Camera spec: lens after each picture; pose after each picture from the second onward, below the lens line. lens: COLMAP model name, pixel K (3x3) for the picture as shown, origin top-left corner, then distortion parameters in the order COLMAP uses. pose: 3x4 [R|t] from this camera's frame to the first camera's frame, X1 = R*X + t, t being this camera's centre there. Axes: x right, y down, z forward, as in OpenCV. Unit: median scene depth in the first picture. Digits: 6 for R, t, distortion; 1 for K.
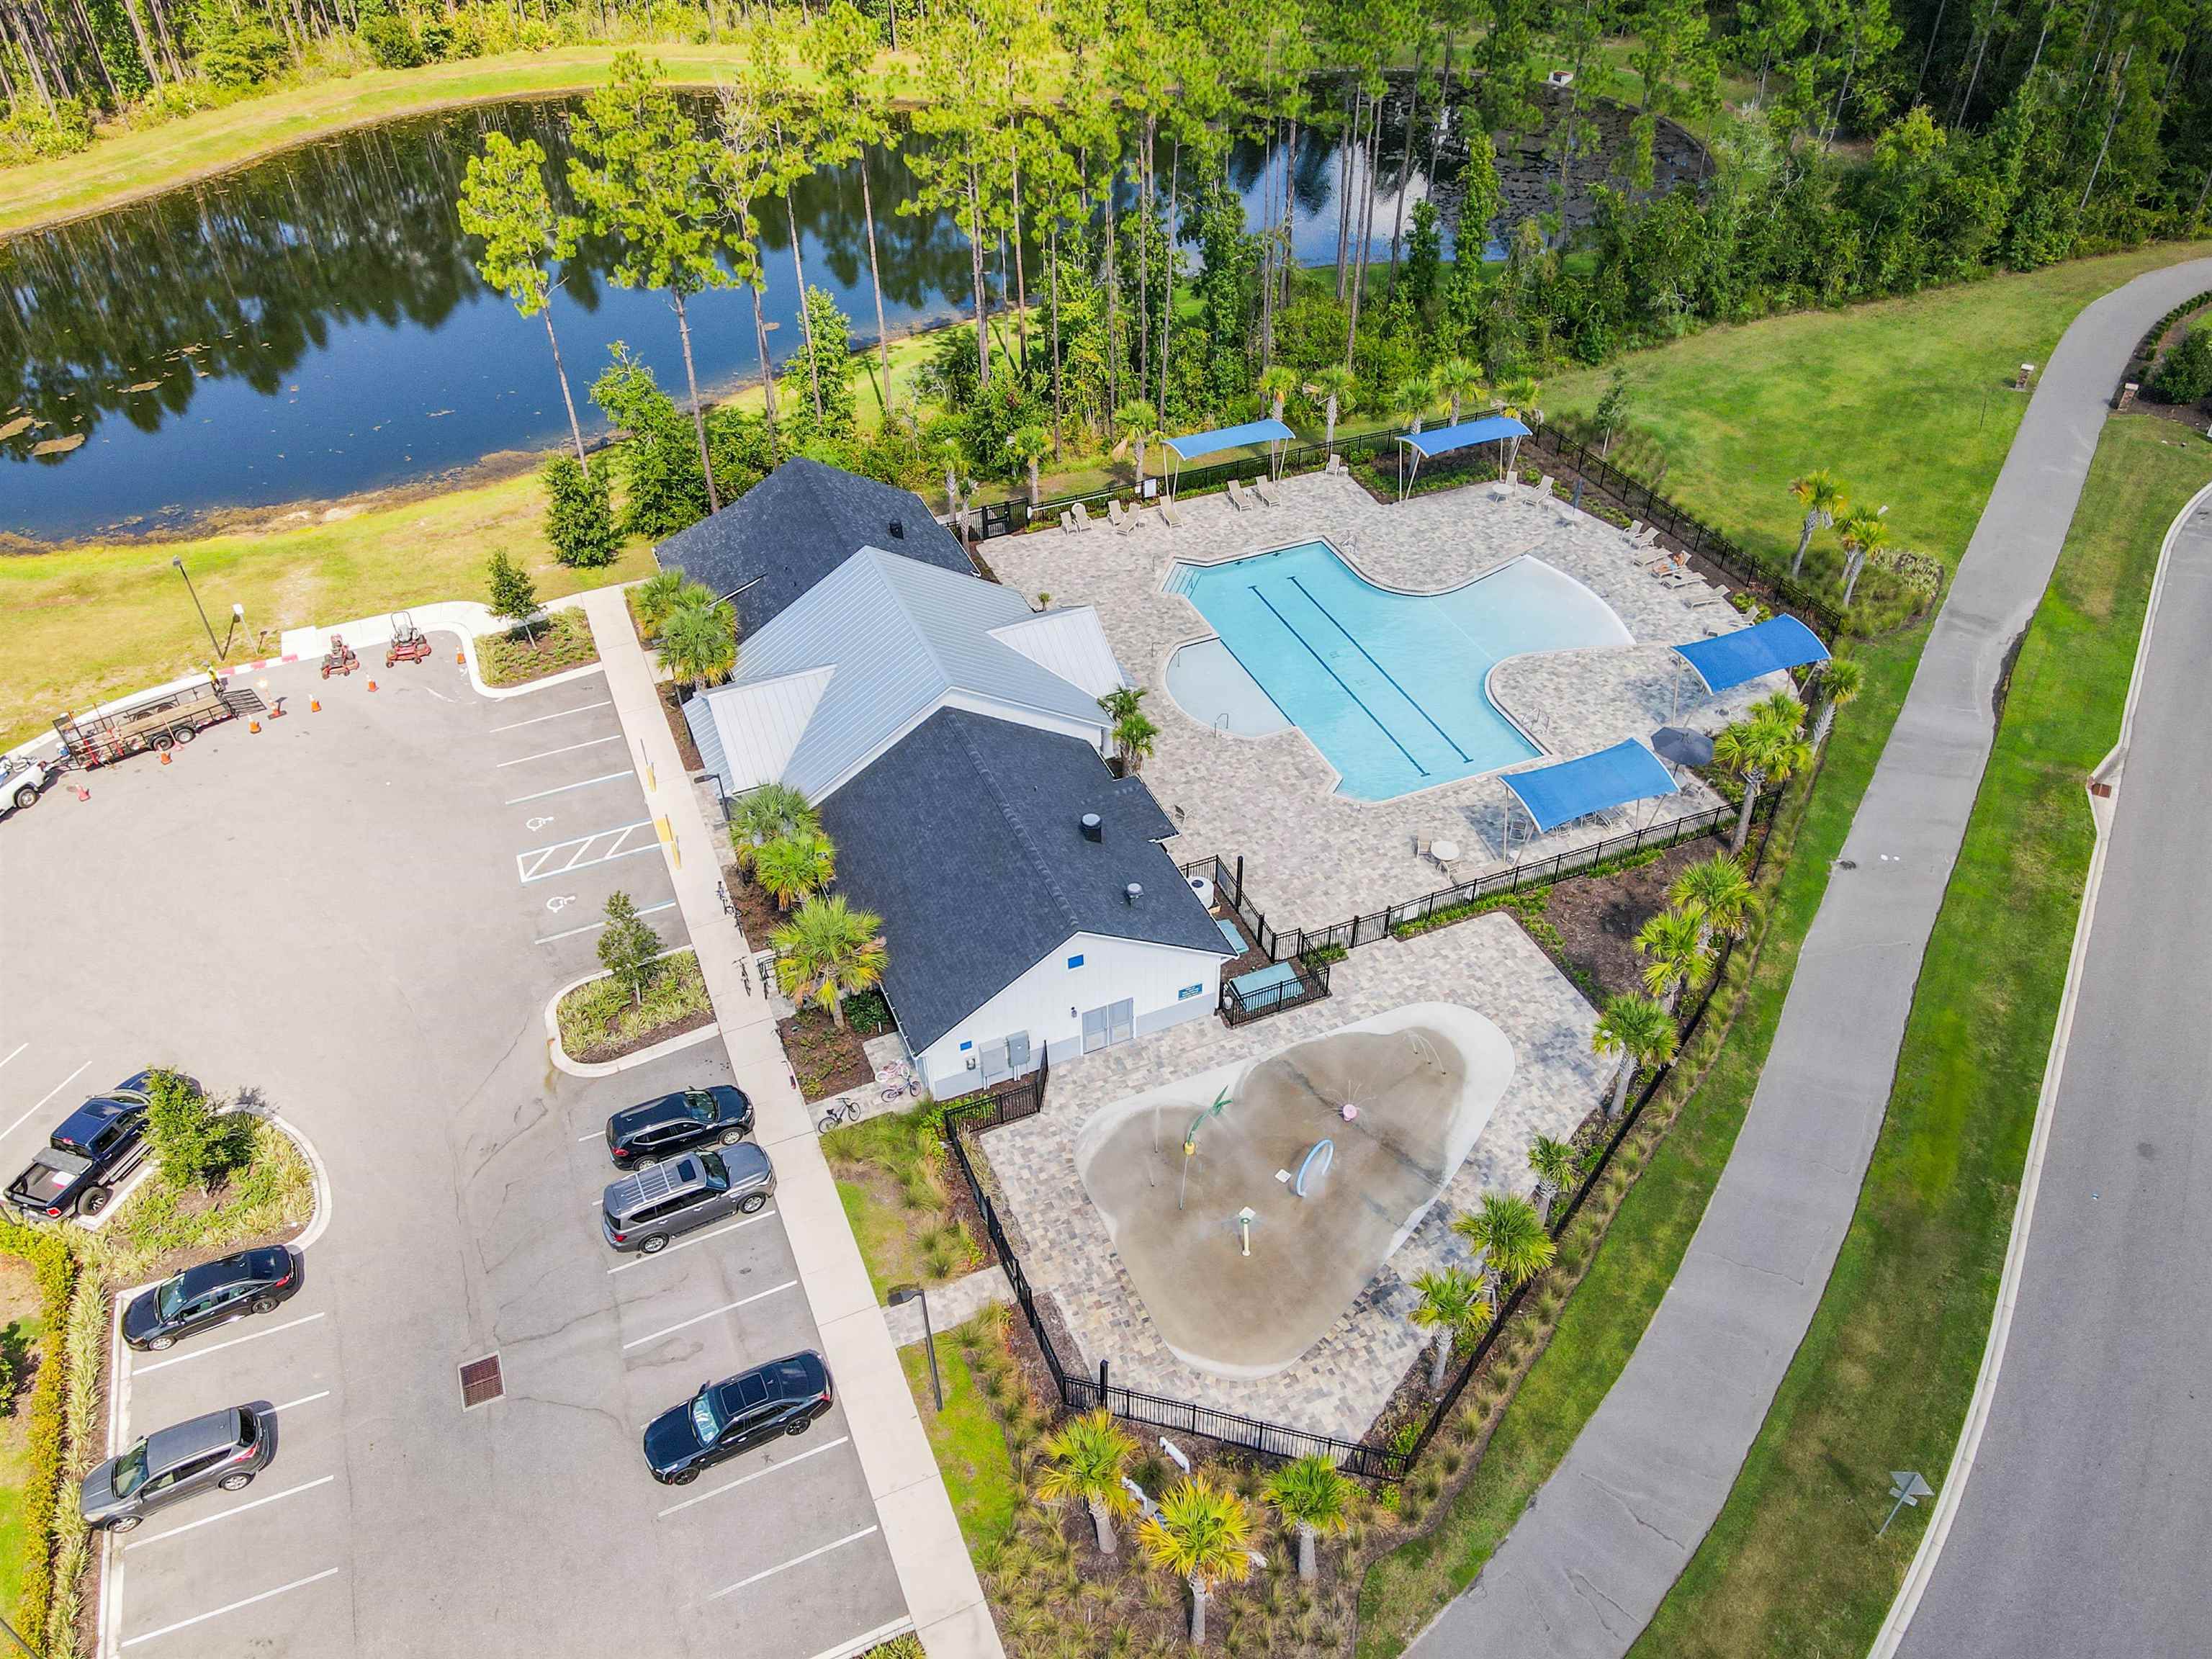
lens RADIAL K [[1603.2, 0, 1106.0], [0, 1603.2, 829.5], [0, 0, 1]] dist [-0.006936, 0.080855]
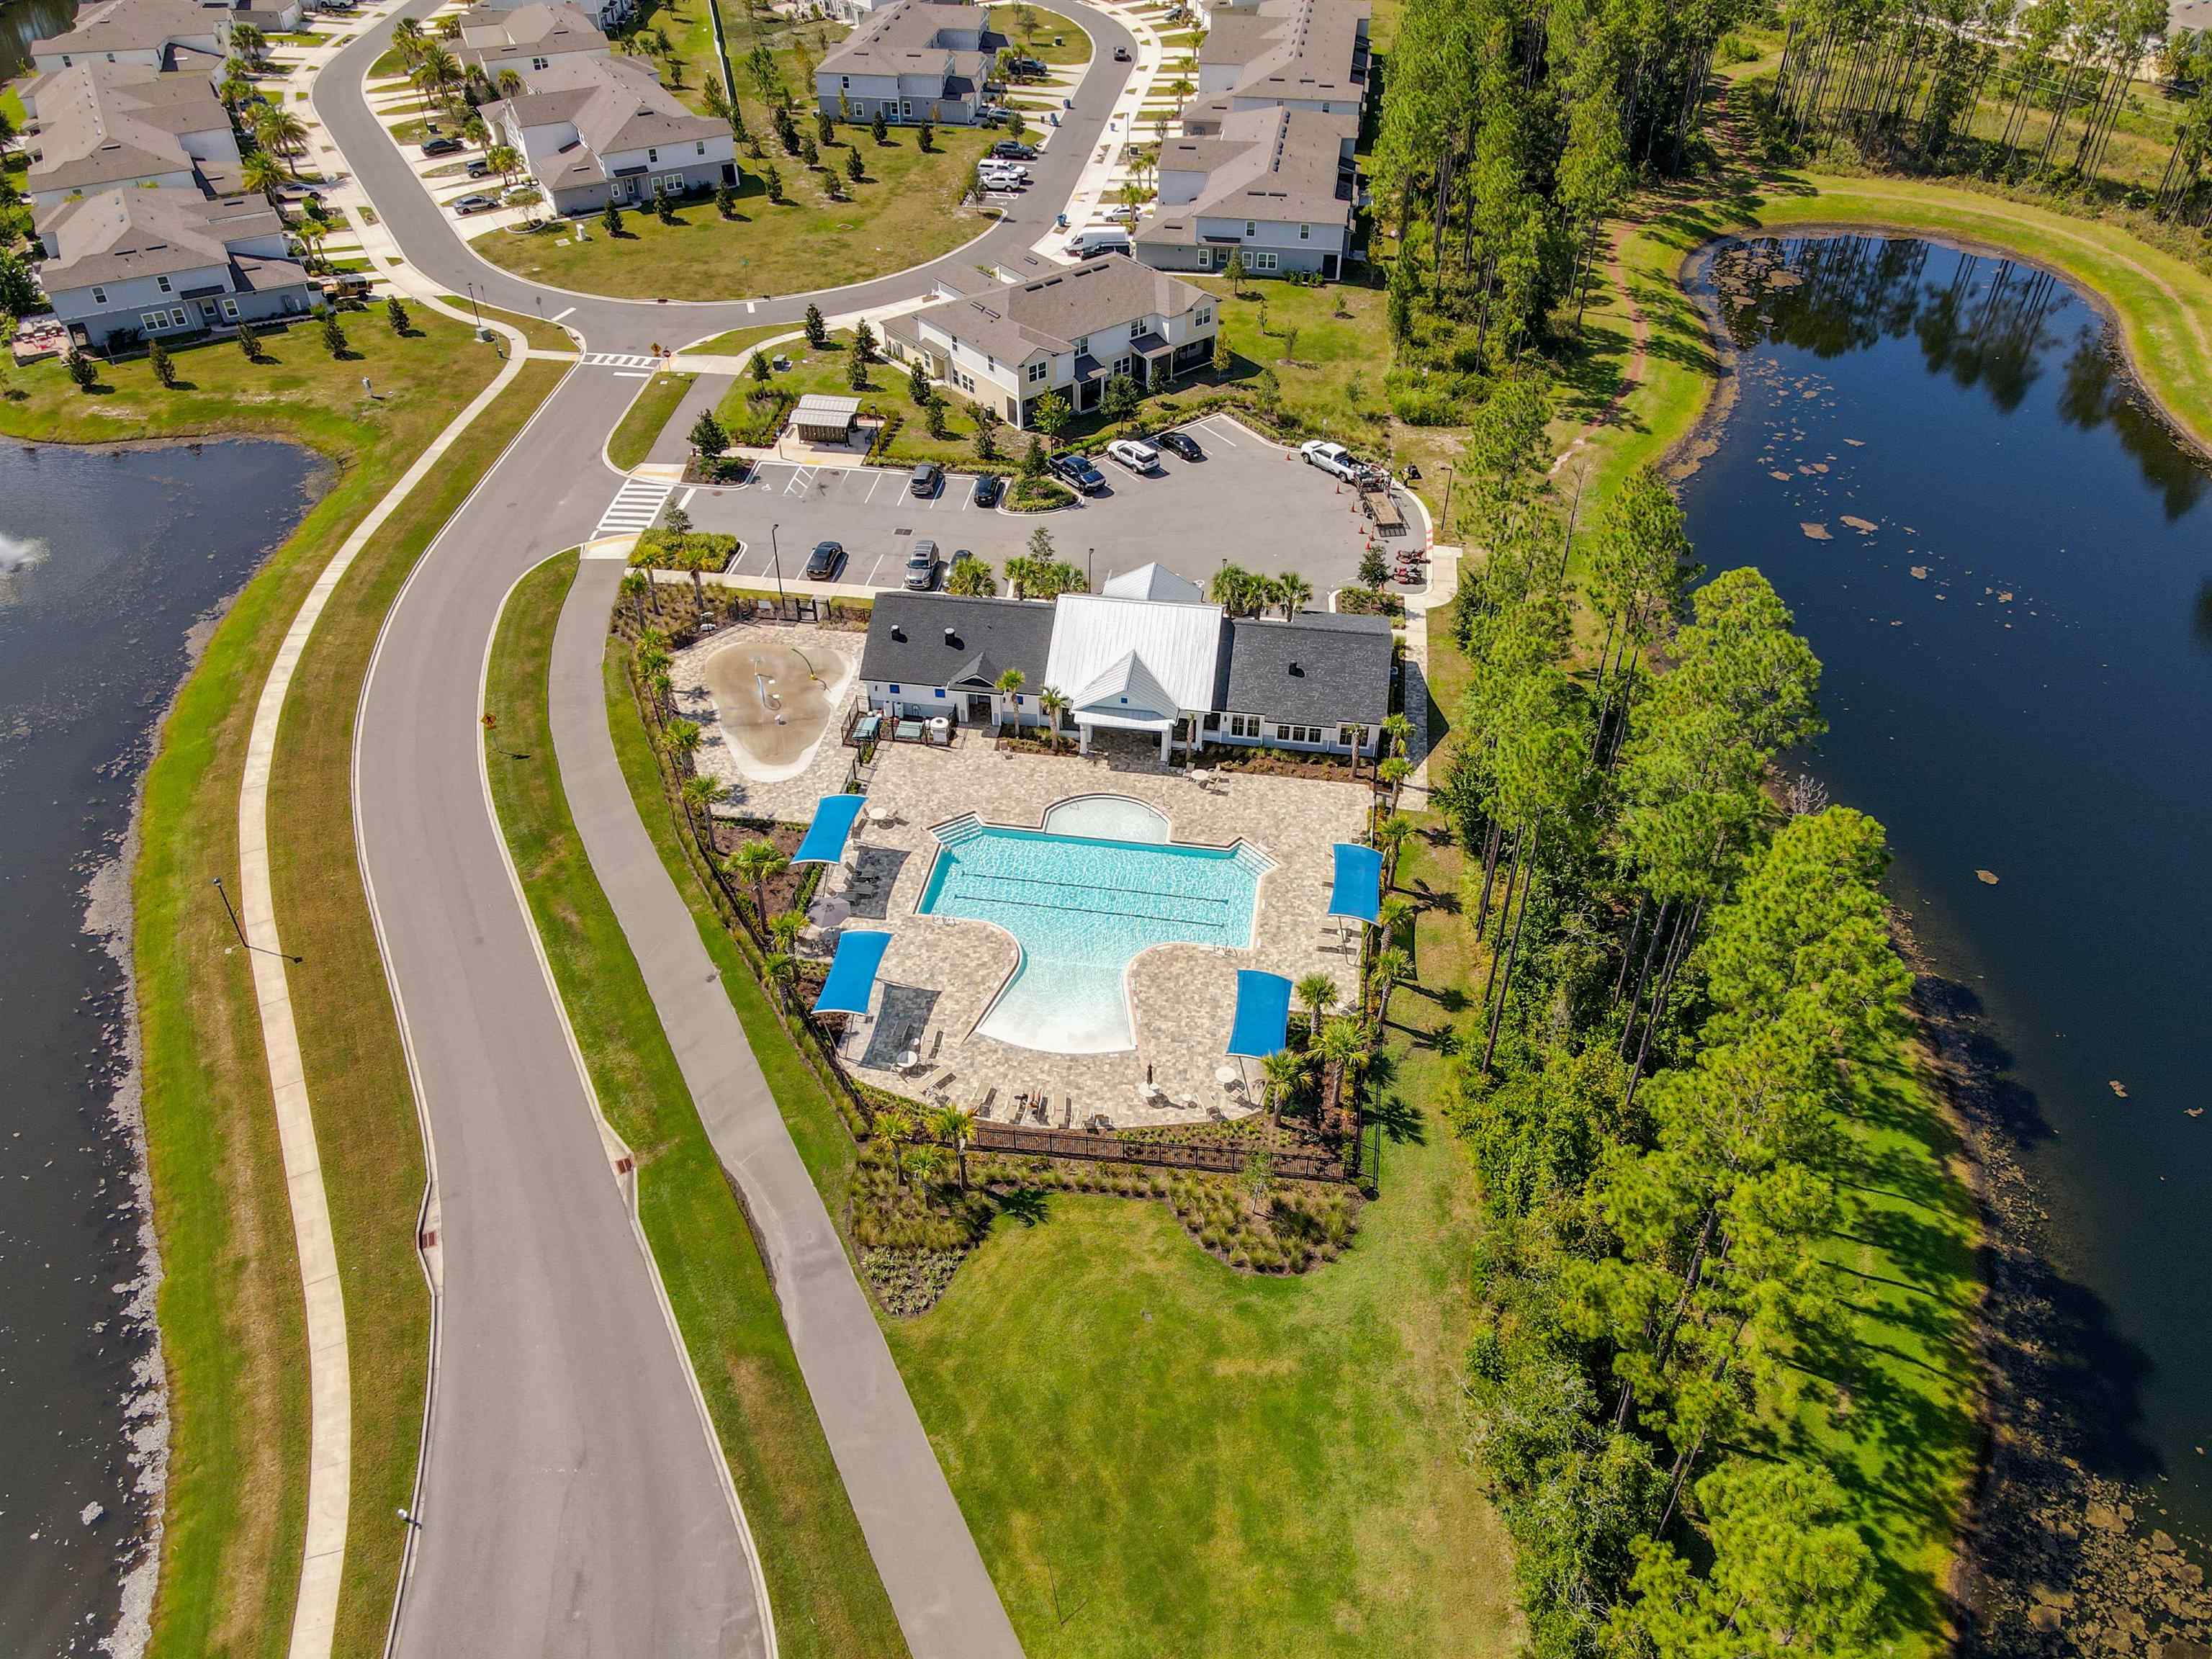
lens RADIAL K [[1603.2, 0, 1106.0], [0, 1603.2, 829.5], [0, 0, 1]] dist [-0.006936, 0.080855]
pose [[-0.521516, 0.554892, -0.648164, 1.258776], [-0.548570, 0.363783, 0.752816, -1.453989], [0.653523, 0.748169, 0.114678, 1.062517]]
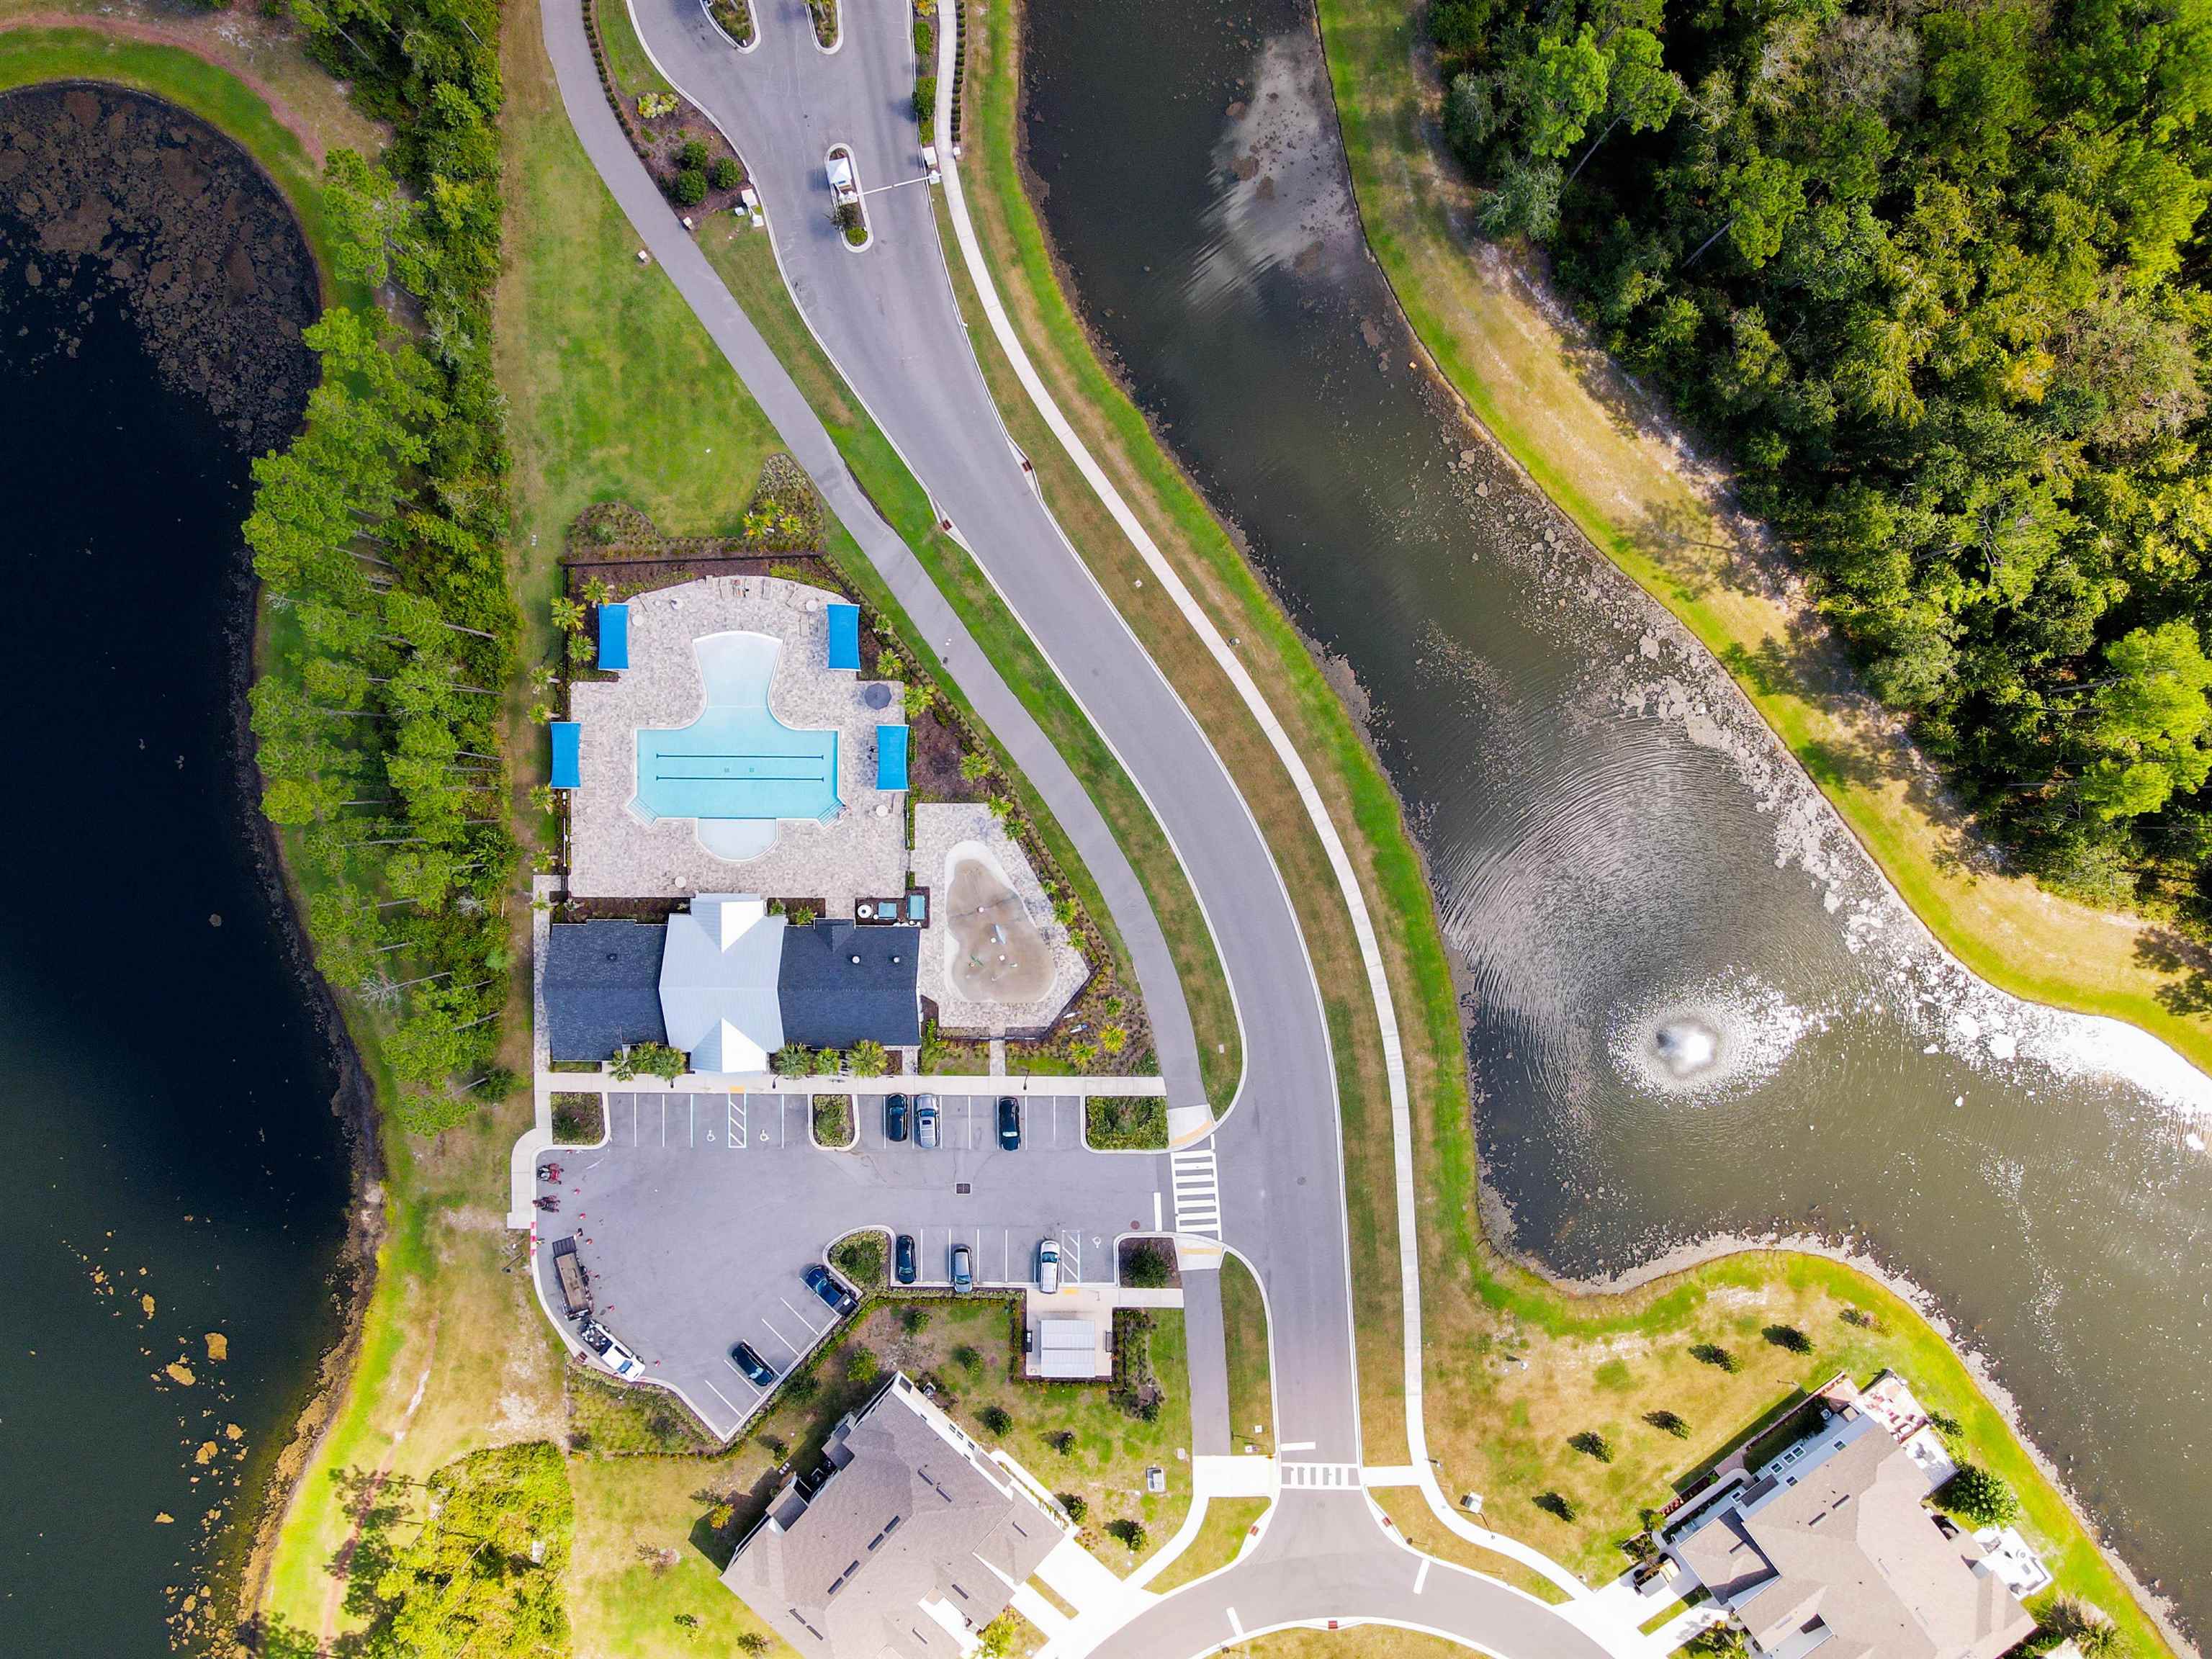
lens RADIAL K [[1603.2, 0, 1106.0], [0, 1603.2, 829.5], [0, 0, 1]] dist [-0.006936, 0.080855]
pose [[0.392352, -0.919346, -0.029384, 0.430654], [0.611561, 0.236870, 0.754908, -1.799731], [-0.687061, -0.314160, 0.655172, -0.965663]]
